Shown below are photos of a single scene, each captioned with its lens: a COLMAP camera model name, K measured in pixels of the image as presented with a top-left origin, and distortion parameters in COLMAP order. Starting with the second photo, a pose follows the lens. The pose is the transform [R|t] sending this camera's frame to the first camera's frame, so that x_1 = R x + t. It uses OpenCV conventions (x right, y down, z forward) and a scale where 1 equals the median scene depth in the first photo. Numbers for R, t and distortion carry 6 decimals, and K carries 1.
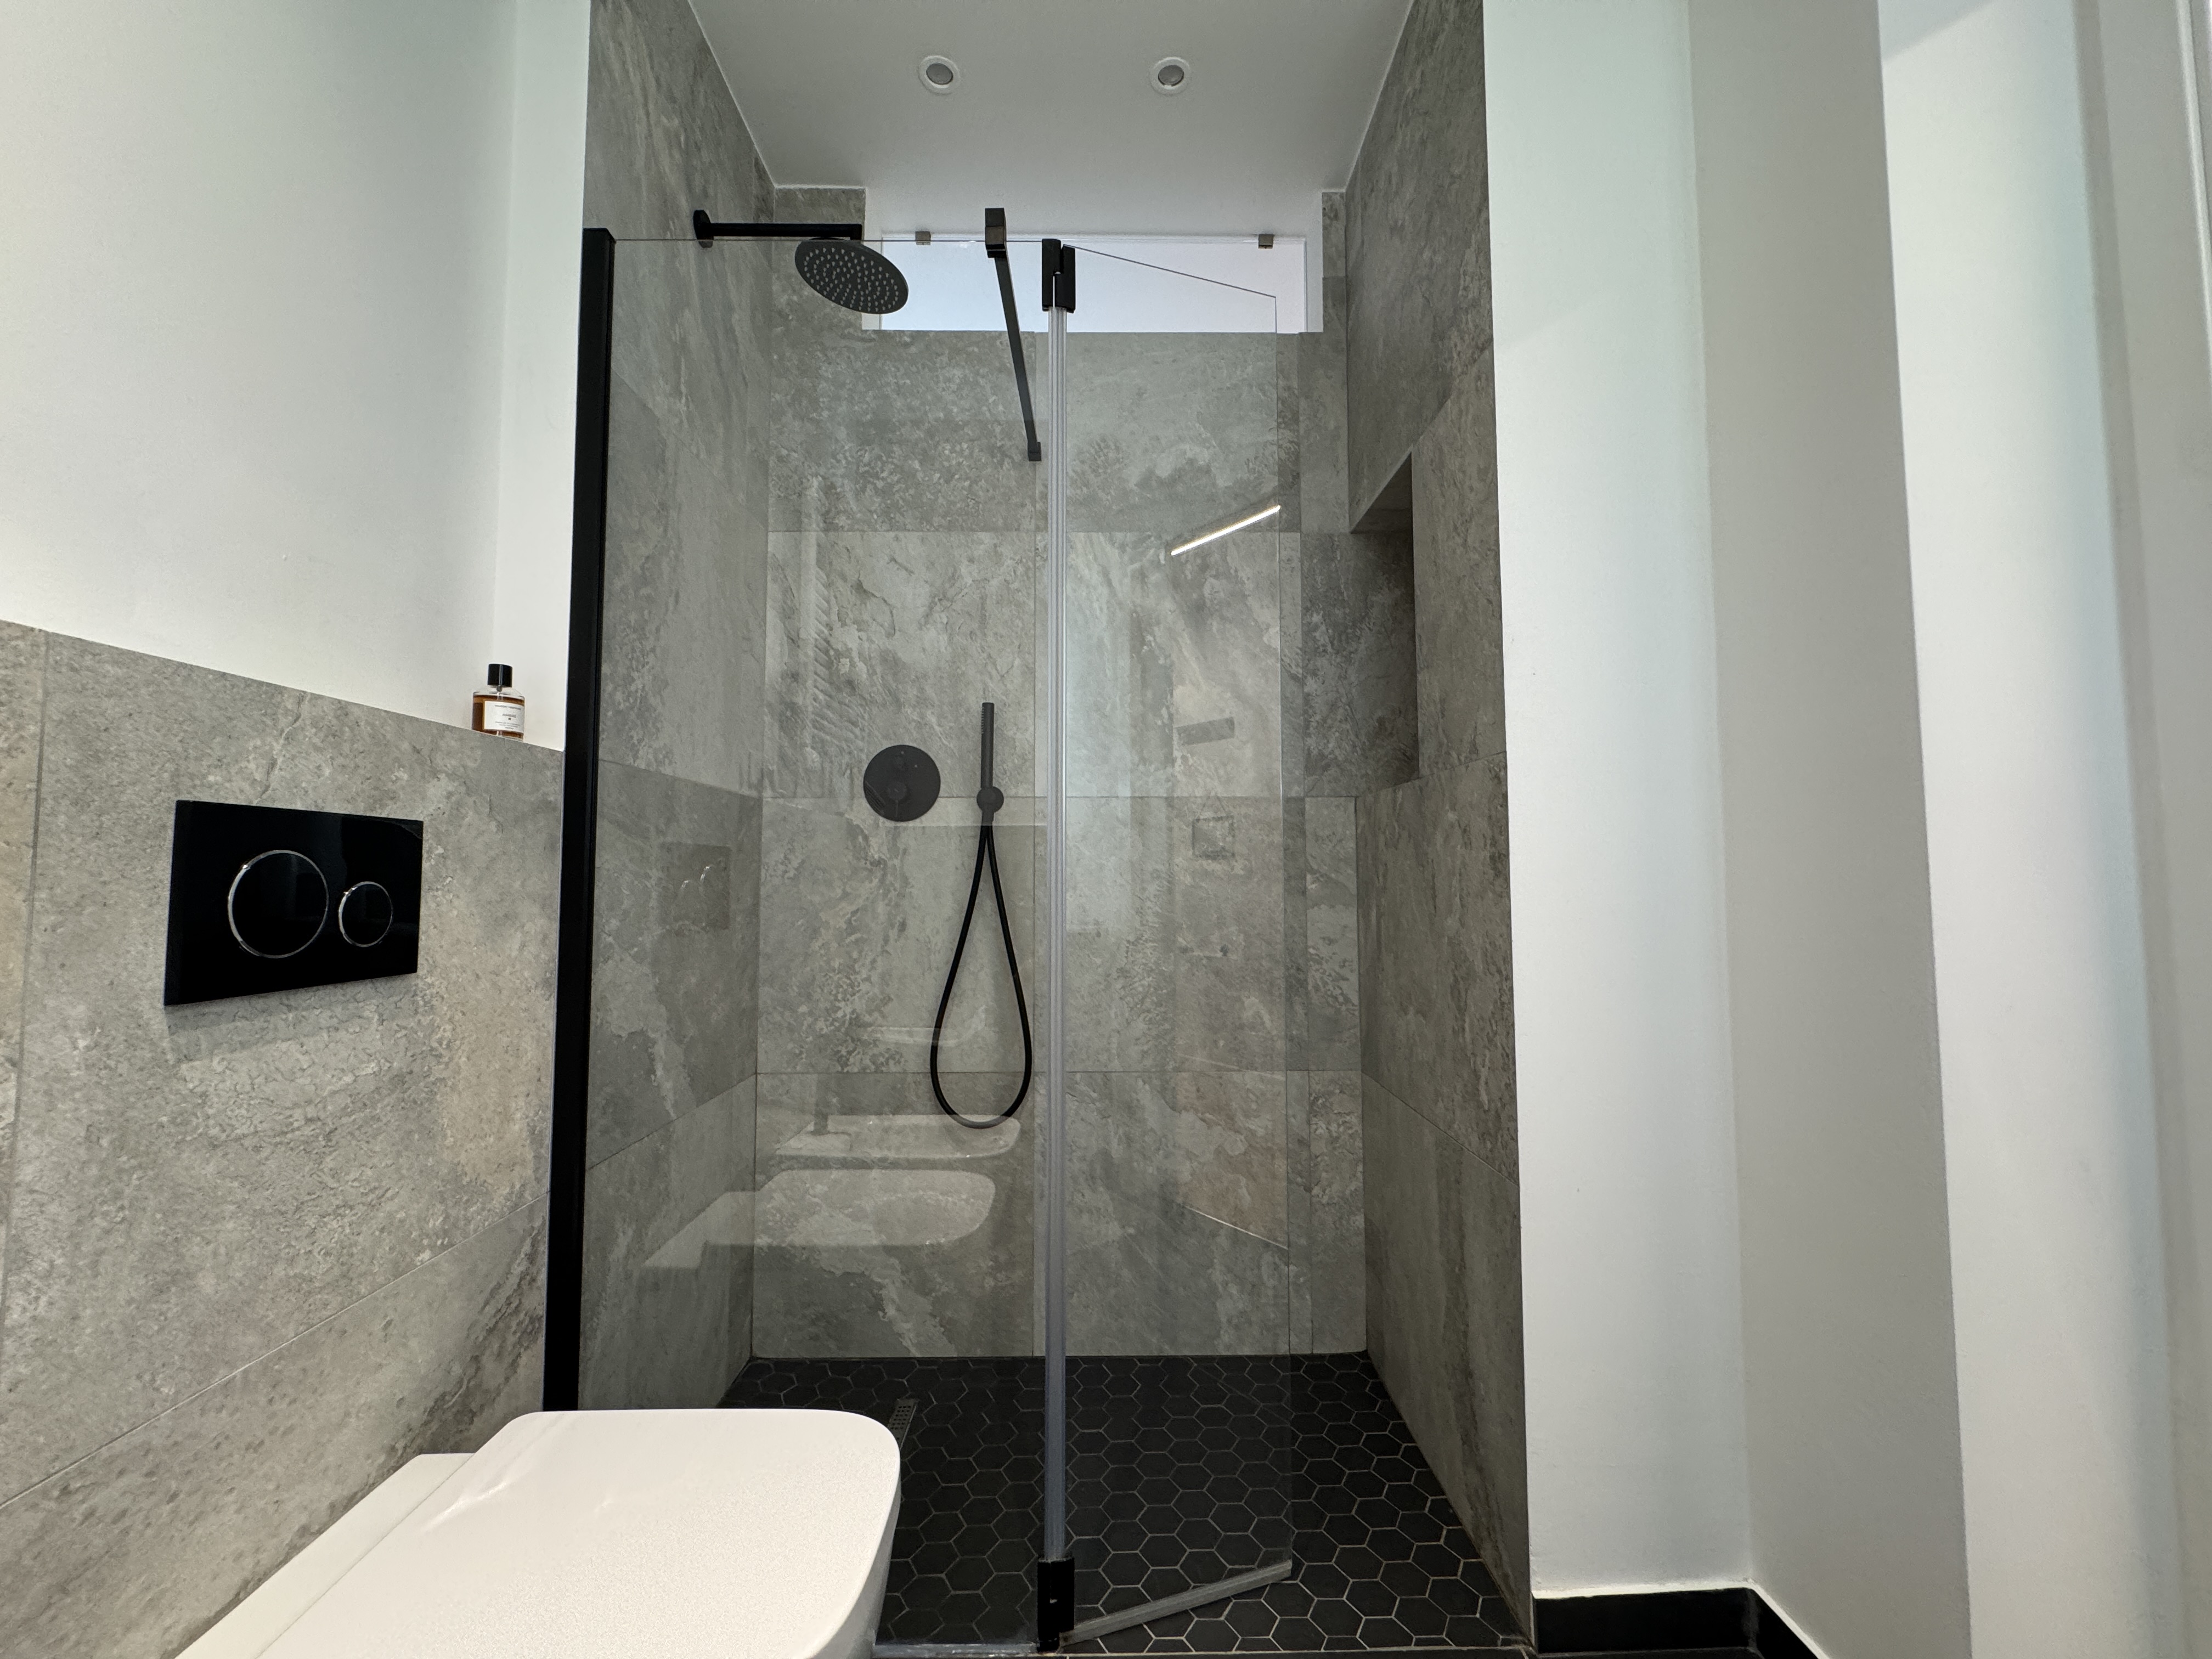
lens RADIAL K [[879.4, 0, 1104.4], [0, 879.4, 826.3], [0, 0, 1]] dist [-0.004025, 0.000232]
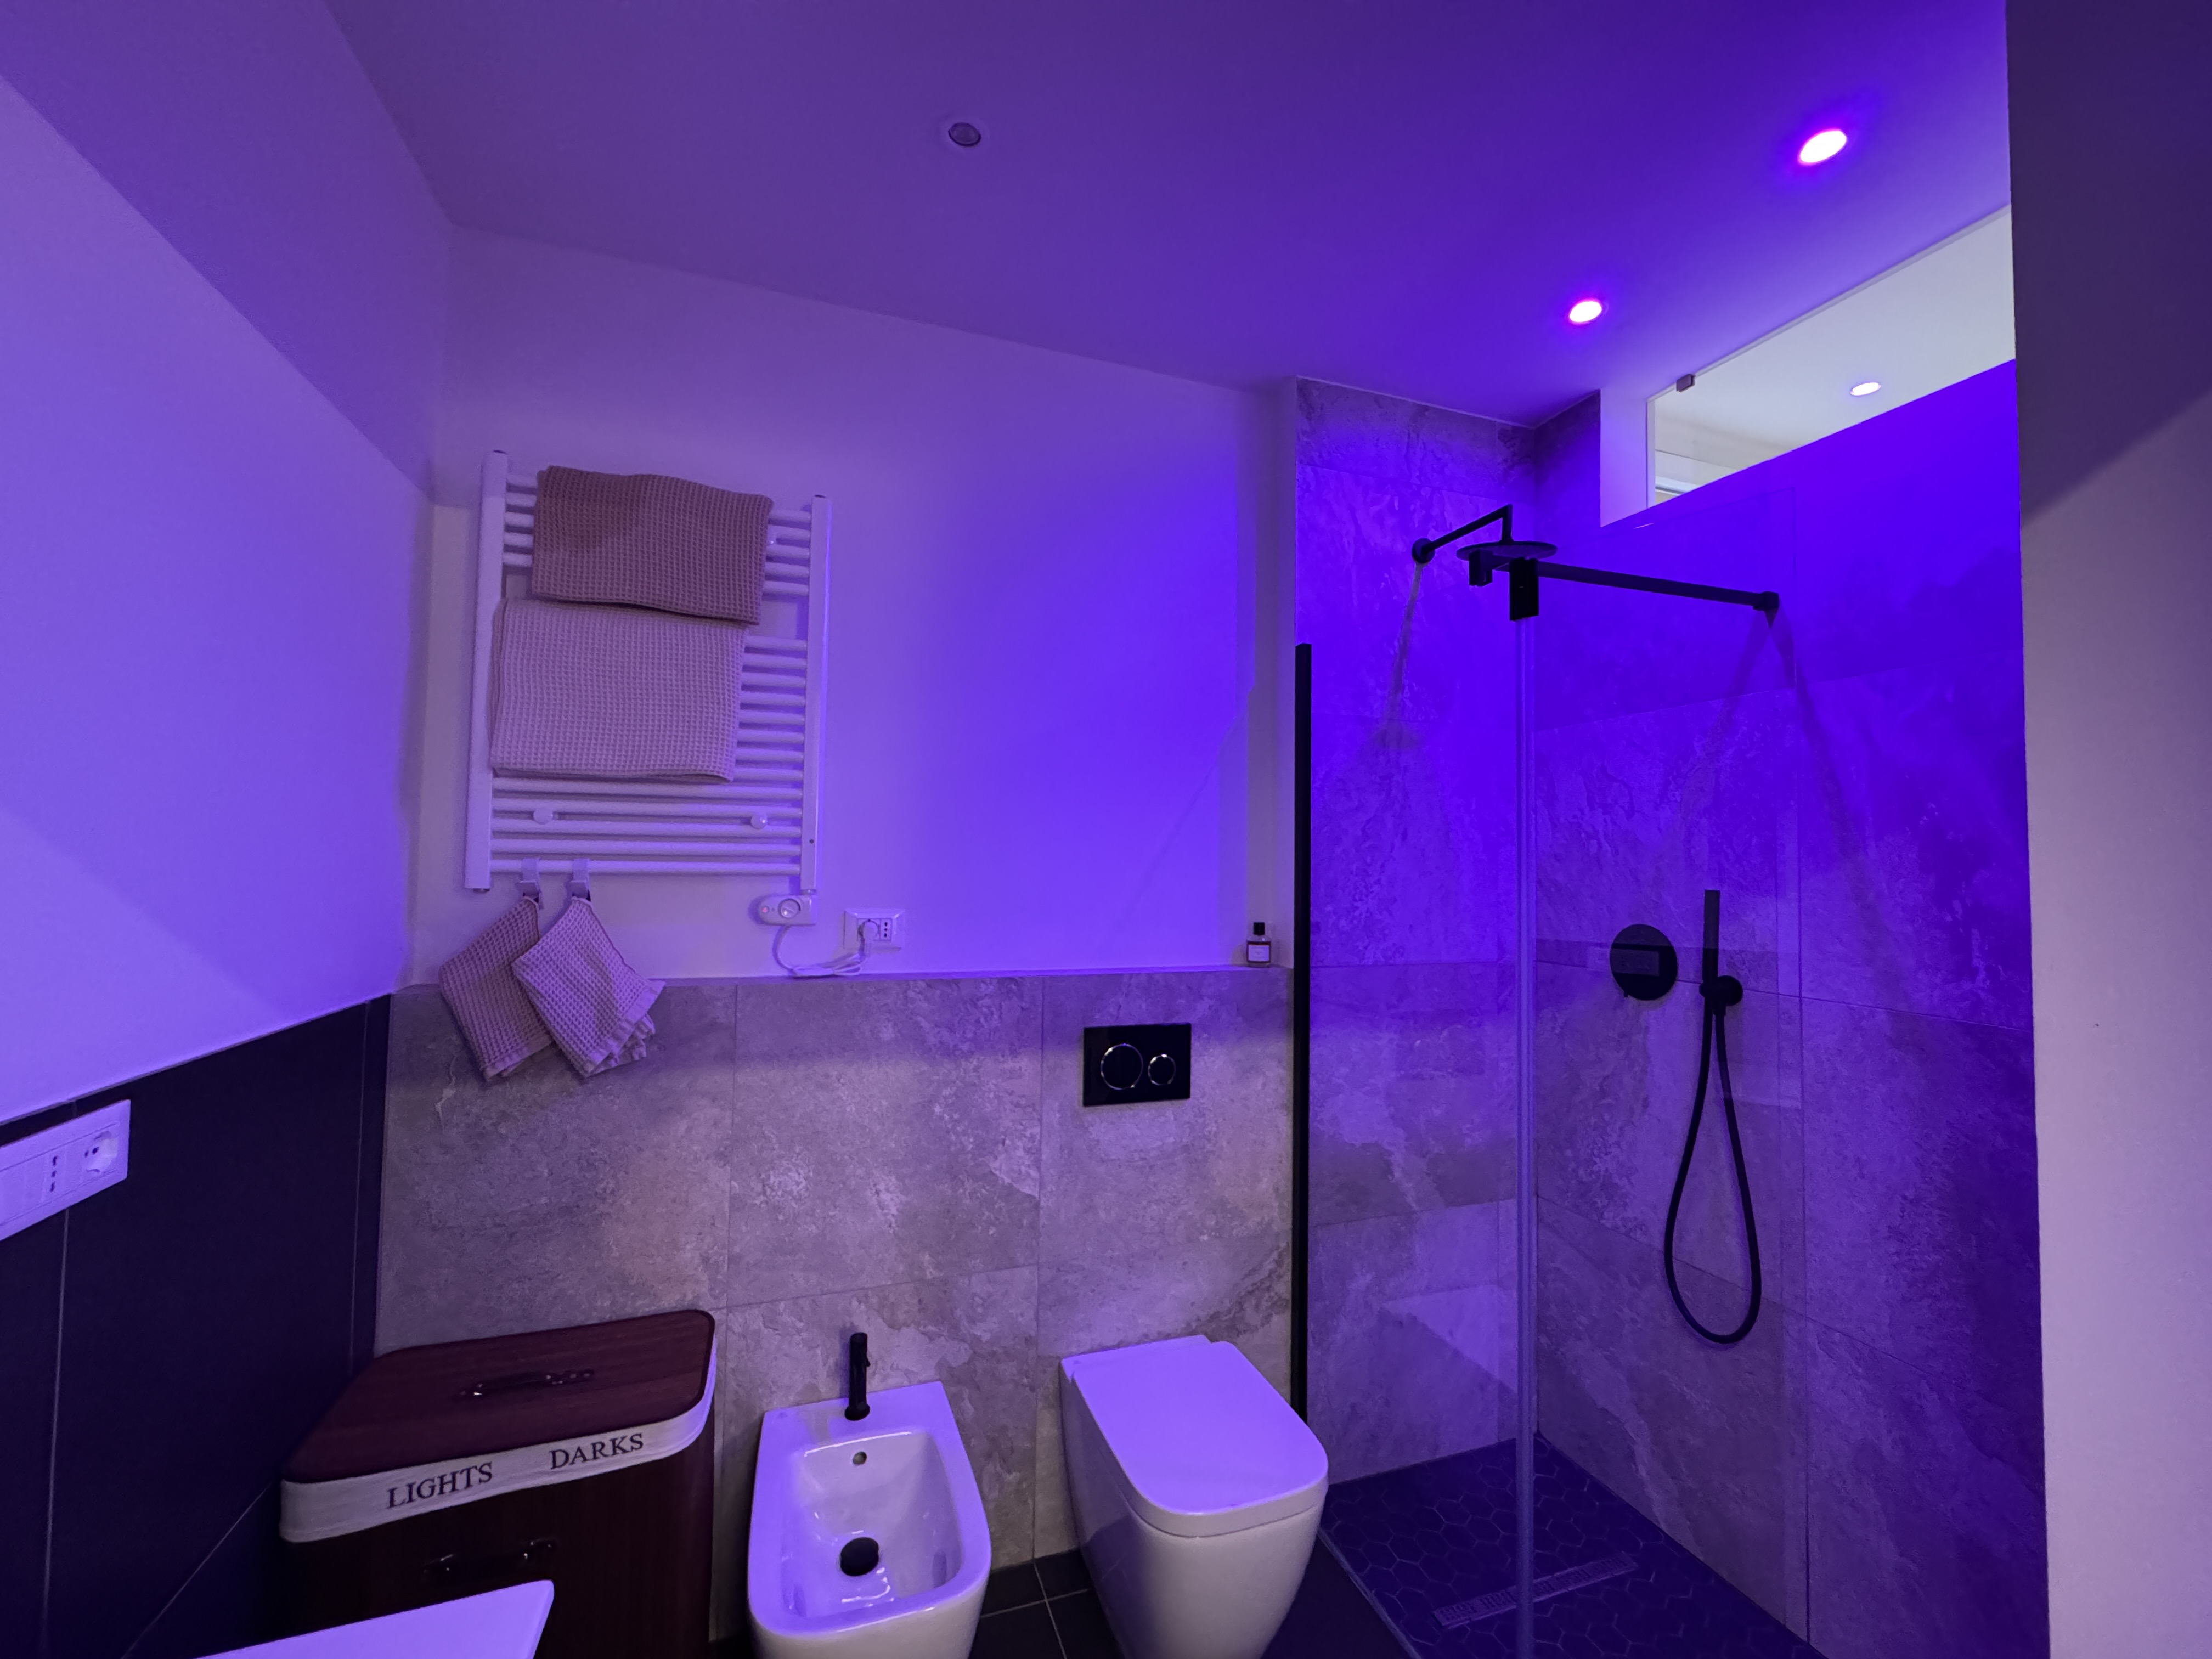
lens RADIAL K [[879.4, 0, 1106.8], [0, 879.4, 827.9], [0, 0, 1]] dist [-0.004025, 0.000232]
pose [[0.318780, -0.031553, -0.947303, 0.929917], [0.039599, 0.999016, -0.019950, -0.356742], [0.947001, -0.031152, 0.319716, 0.140871]]
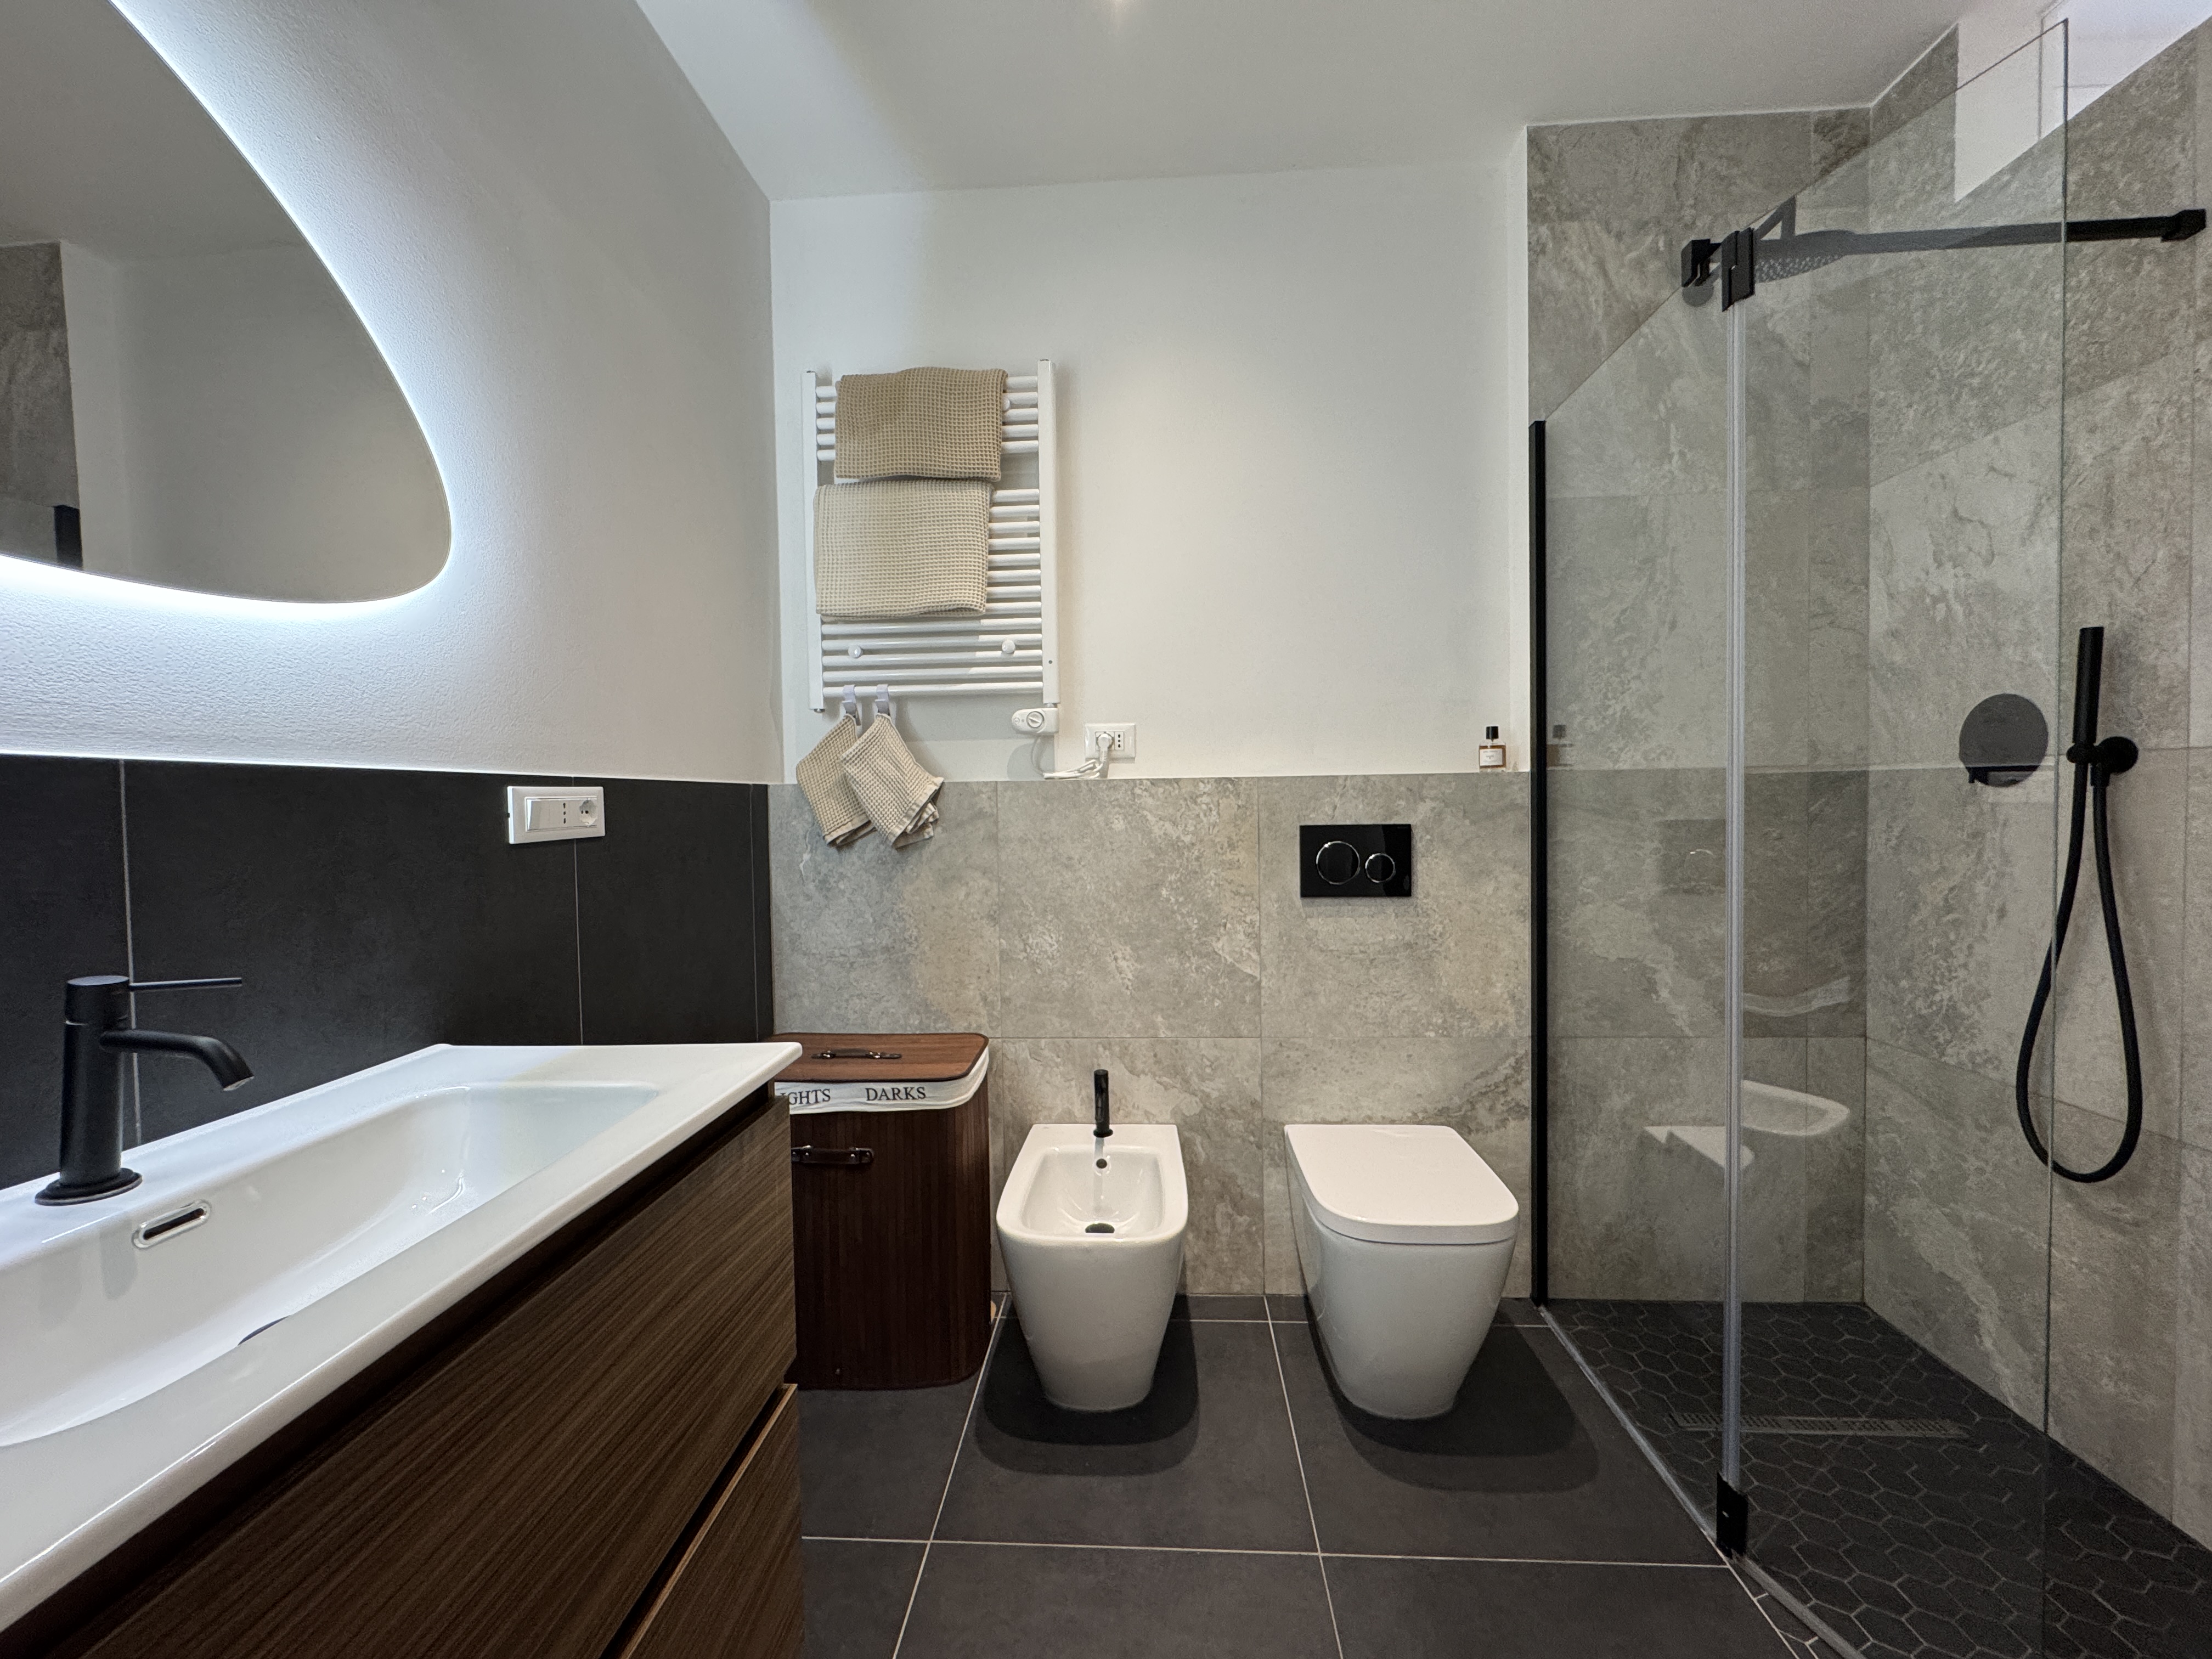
lens RADIAL K [[879.4, 0, 1107.4], [0, 879.4, 824.4], [0, 0, 1]] dist [-0.004025, 0.000232]
pose [[-0.065398, 0.030458, -0.997394, 1.110549], [0.075126, 0.996848, 0.025516, -0.093046], [0.995027, -0.073261, -0.067480, 0.353458]]
